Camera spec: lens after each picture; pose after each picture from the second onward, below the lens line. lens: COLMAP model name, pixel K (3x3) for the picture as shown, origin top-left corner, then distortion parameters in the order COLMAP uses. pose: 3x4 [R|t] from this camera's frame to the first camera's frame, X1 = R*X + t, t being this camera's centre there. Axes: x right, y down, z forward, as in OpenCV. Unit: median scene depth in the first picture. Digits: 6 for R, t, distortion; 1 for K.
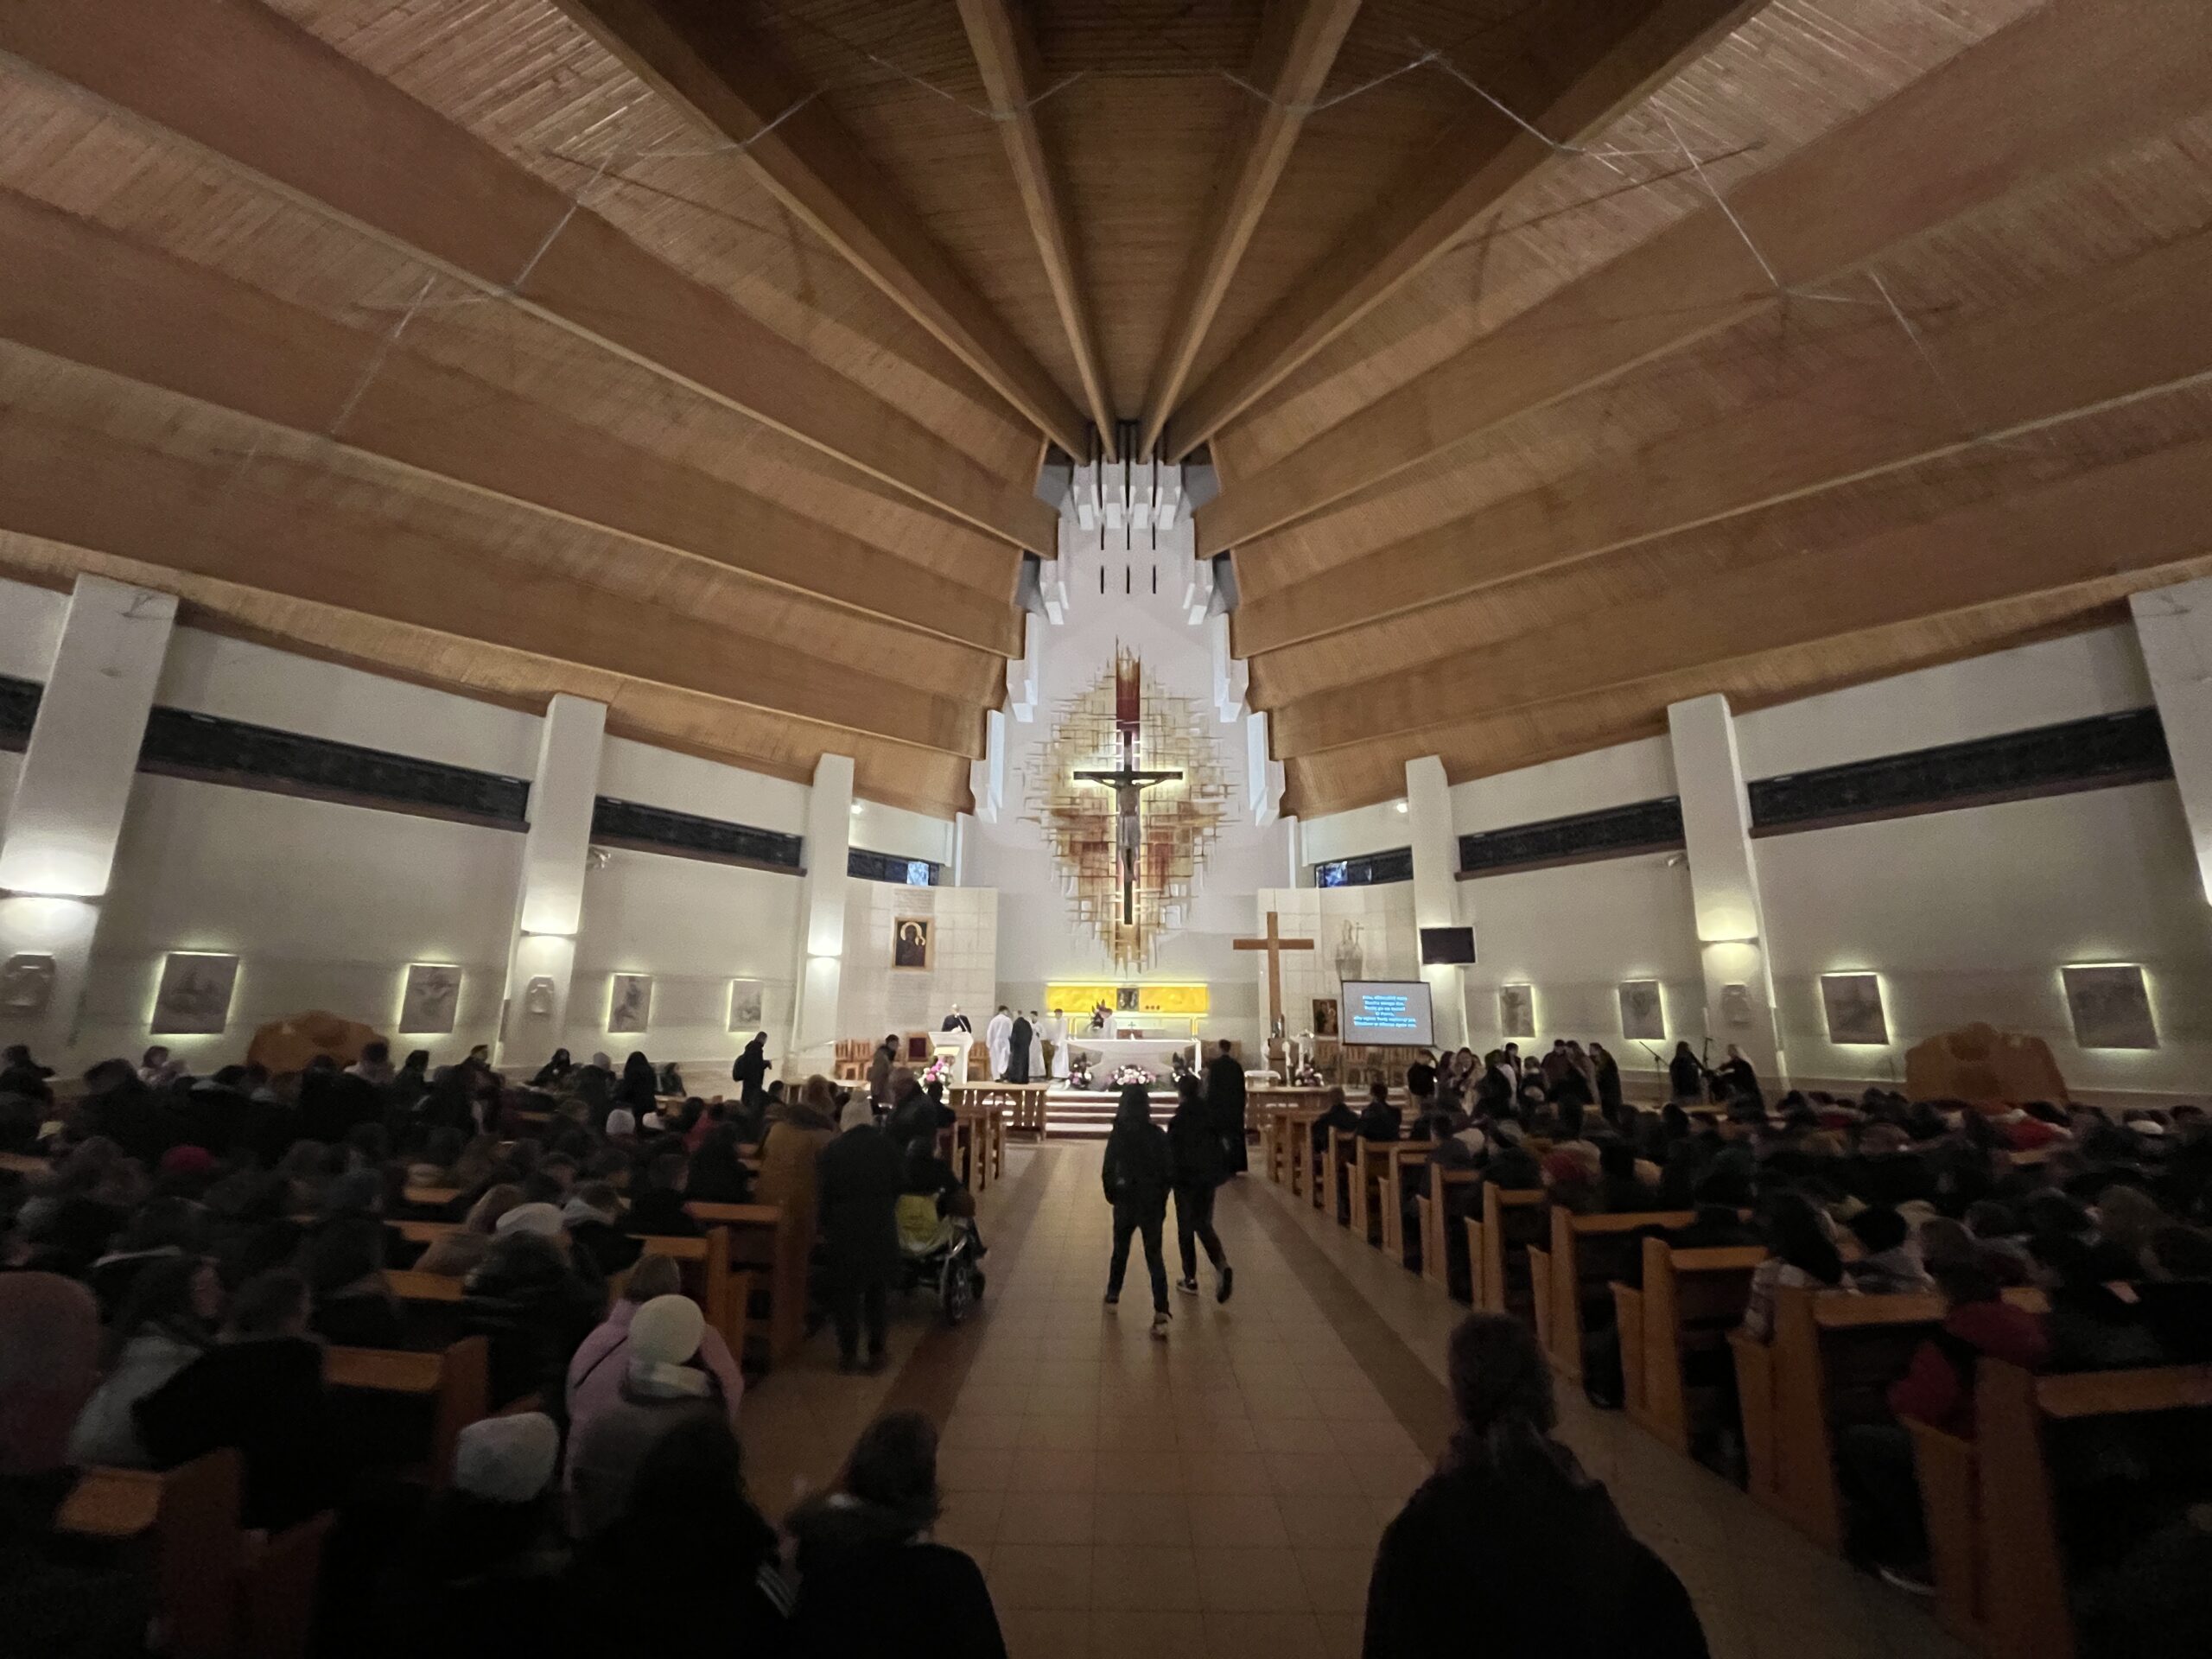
lens RADIAL K [[891.7, 0, 1106.0], [0, 891.7, 829.5], [0, 0, 1]] dist [-0.001597, -0.000139]
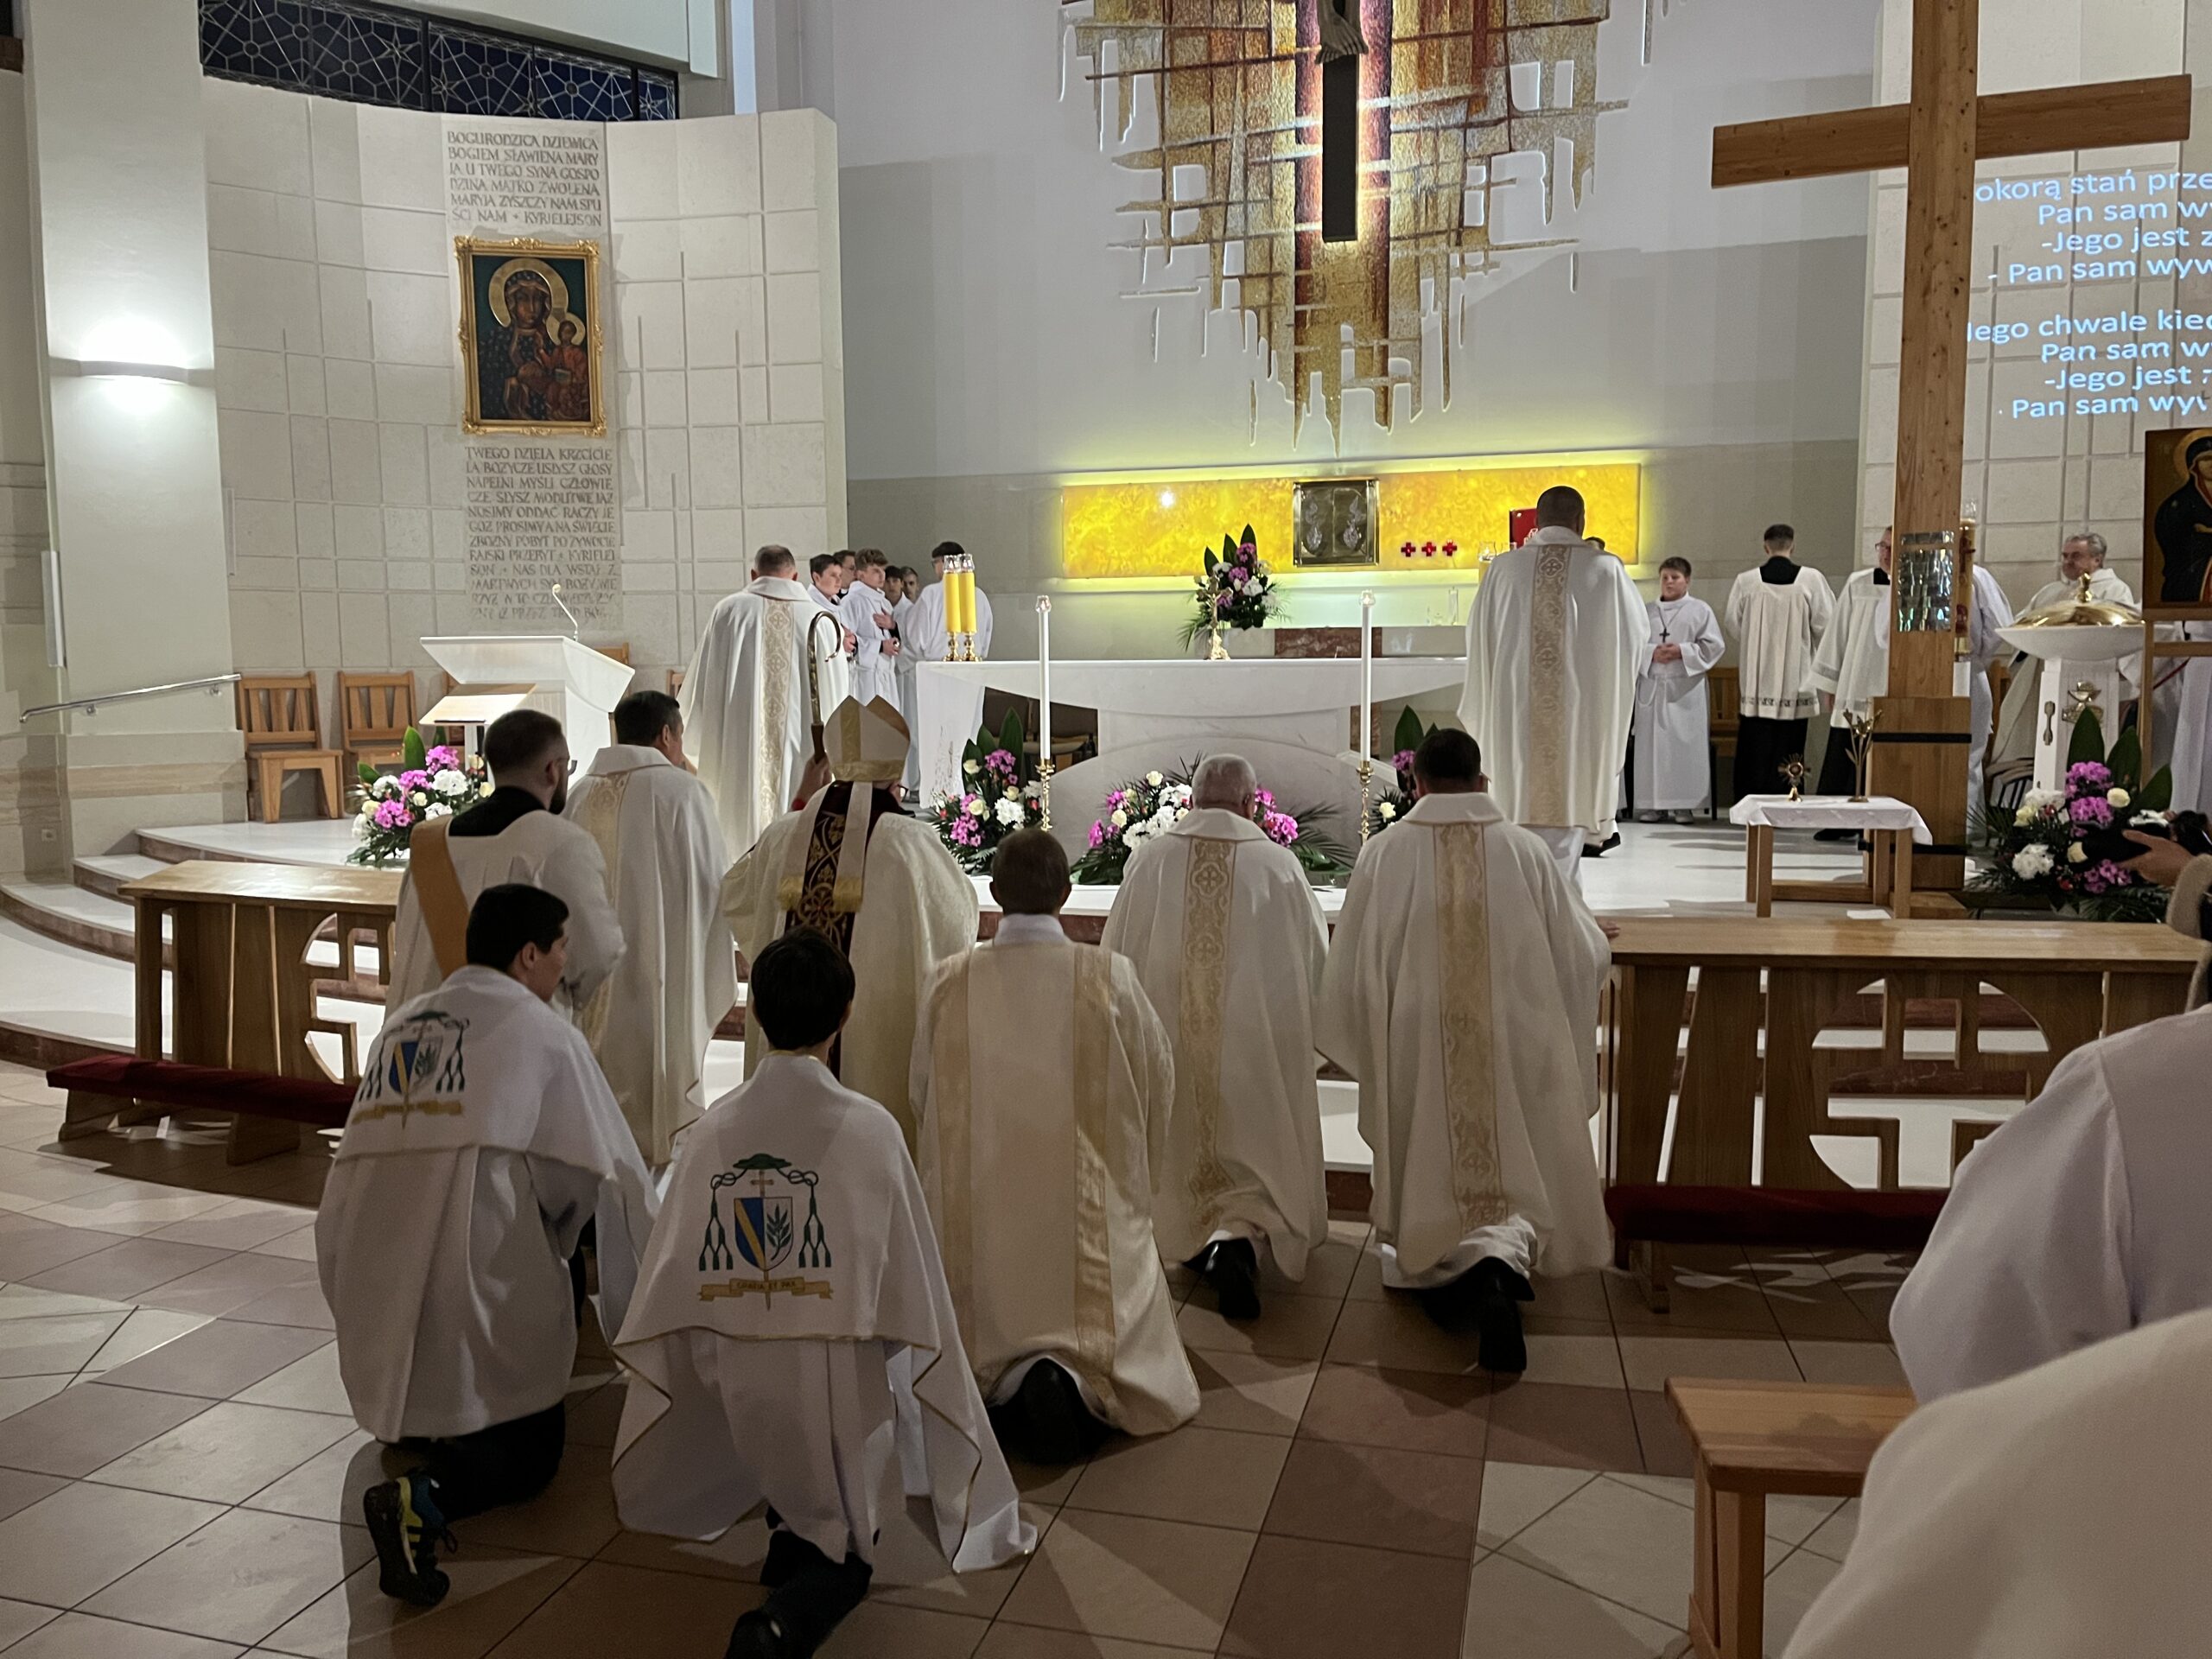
lens RADIAL K [[1650.3, 0, 1127.1], [0, 1650.3, 805.6], [0, 0, 1]] dist [0.064471, -0.056800]
pose [[0.965816, 0.009443, -0.259055, 0.093646], [0.068033, 0.955073, 0.288458, 0.120763], [0.250140, -0.296222, 0.921782, 0.480373]]
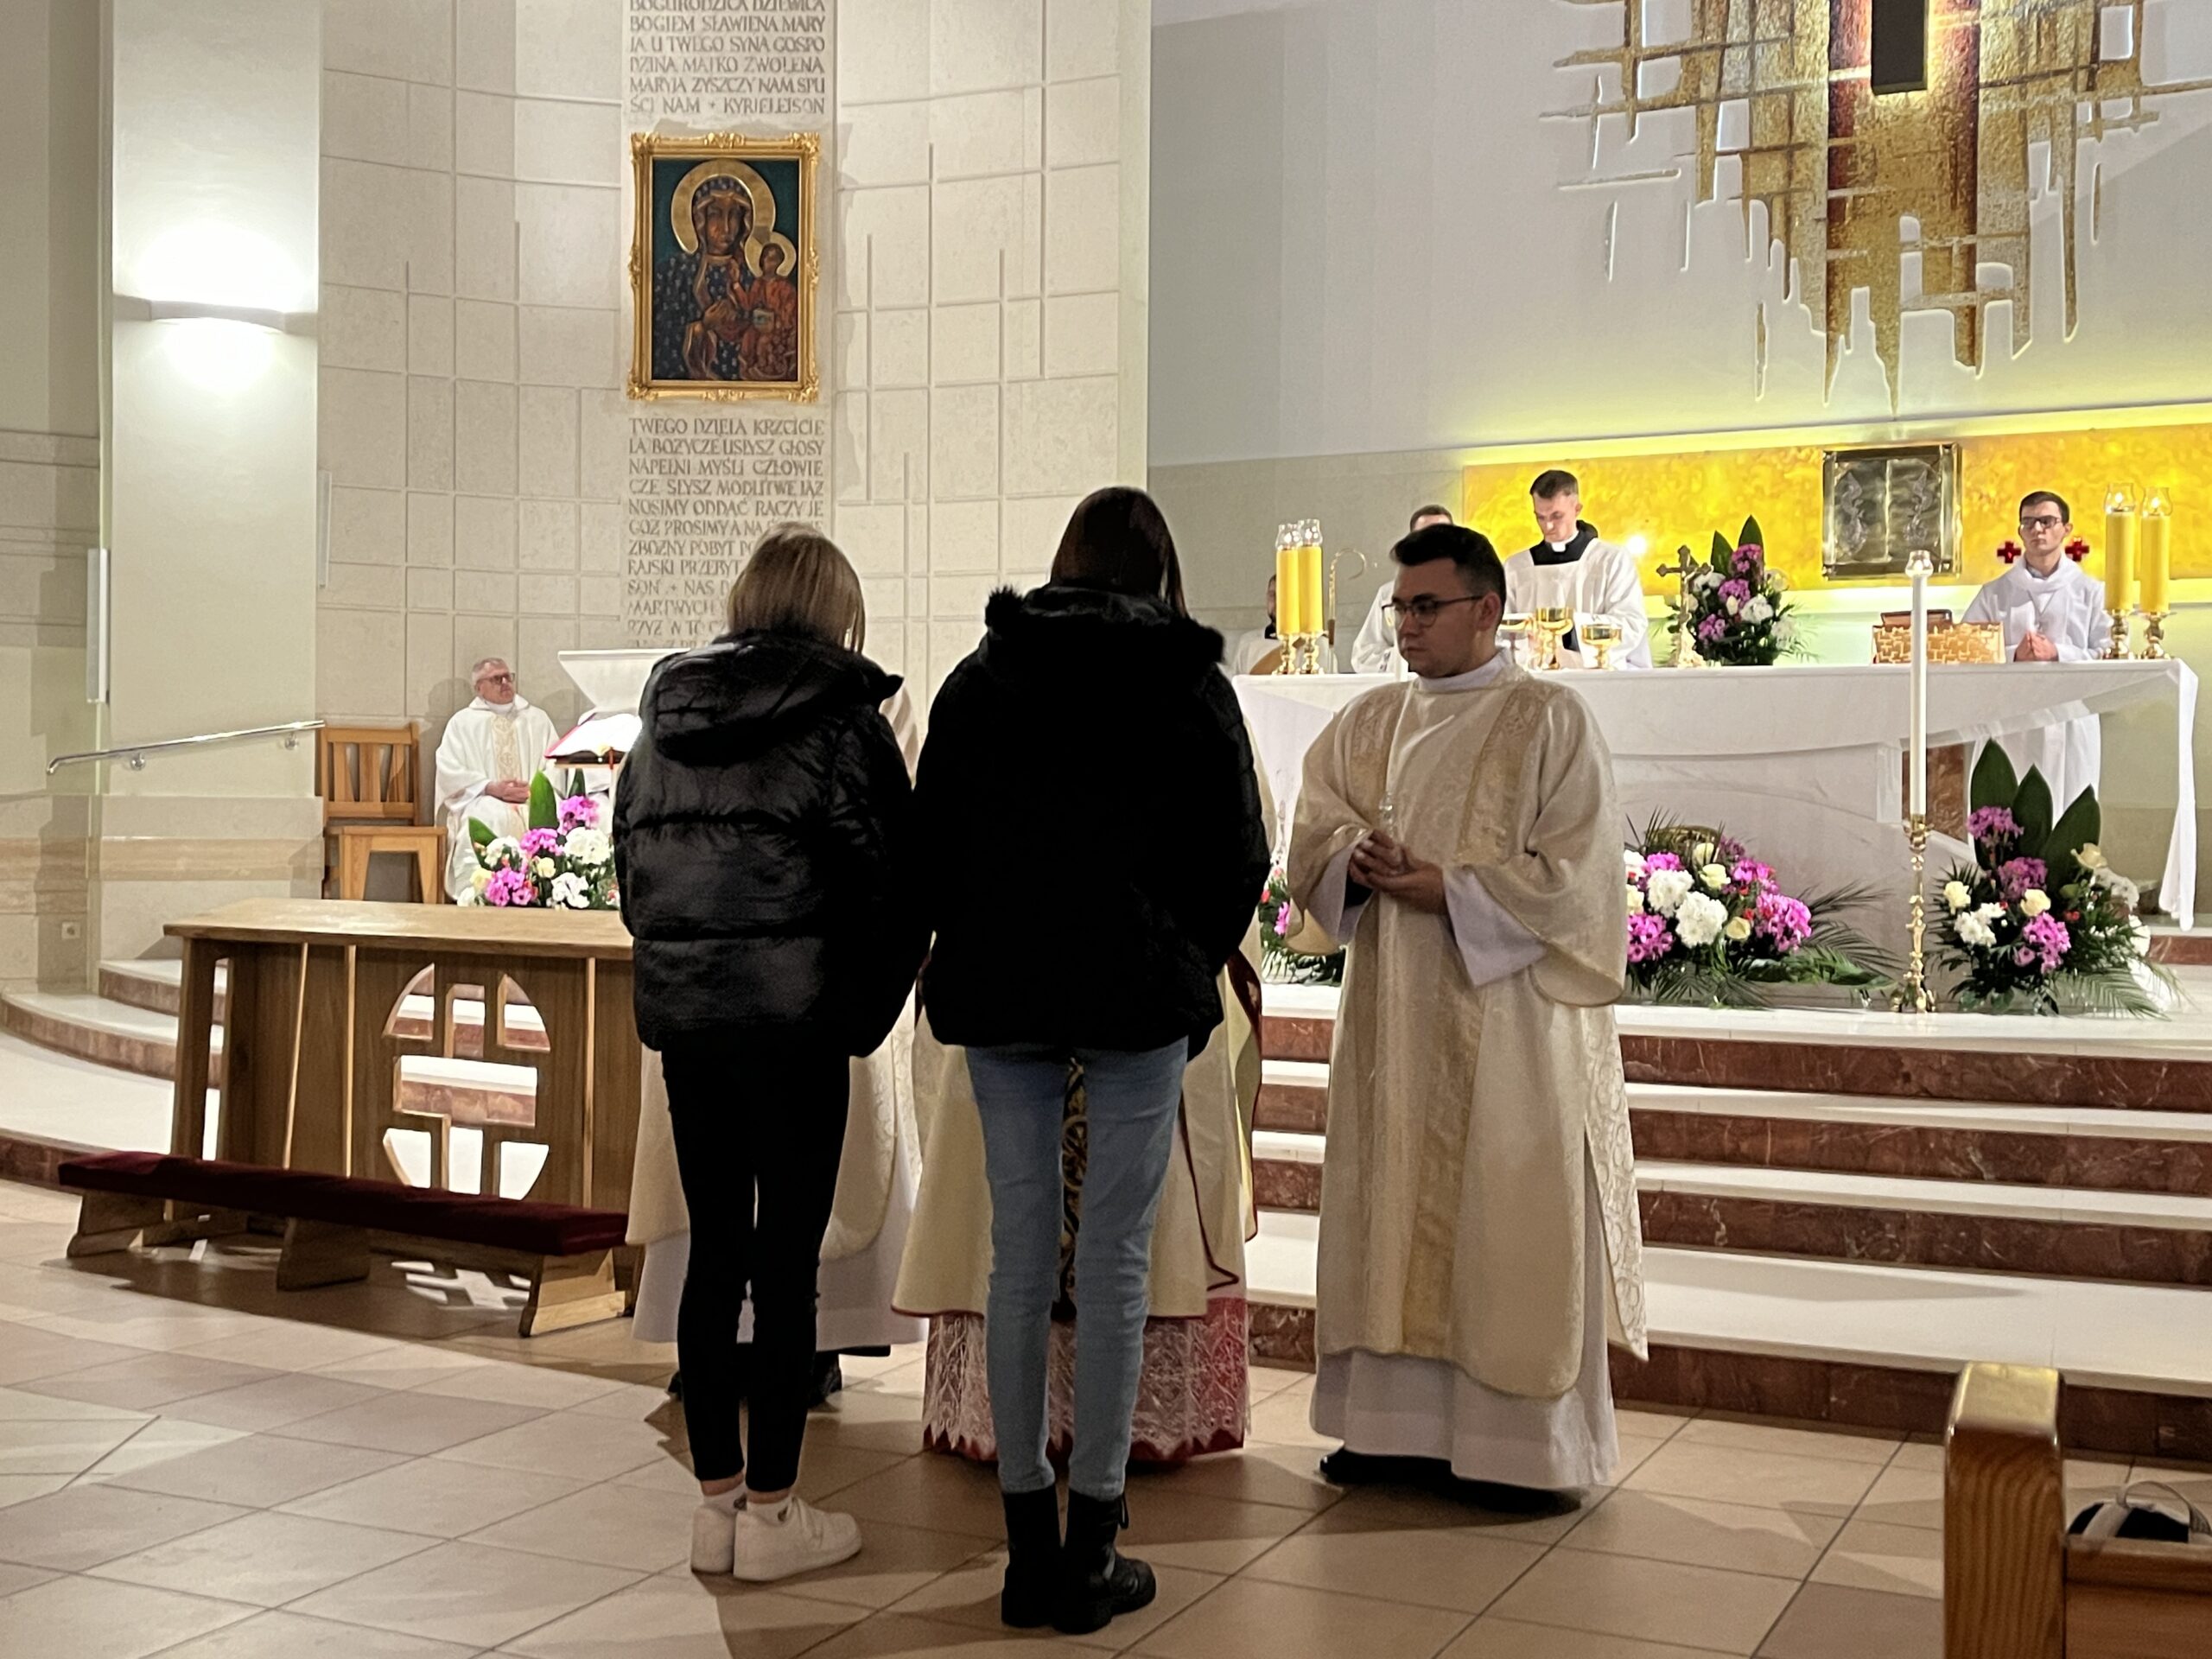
lens RADIAL K [[2528.6, 0, 1107.4], [0, 2528.6, 799.0], [0, 0, 1]] dist [0.055680, -0.018551]
pose [[0.902373, -0.001923, -0.430952, 0.100255], [0.088871, 0.979327, 0.181717, 0.138476], [0.421693, -0.202276, 0.883889, 0.466590]]
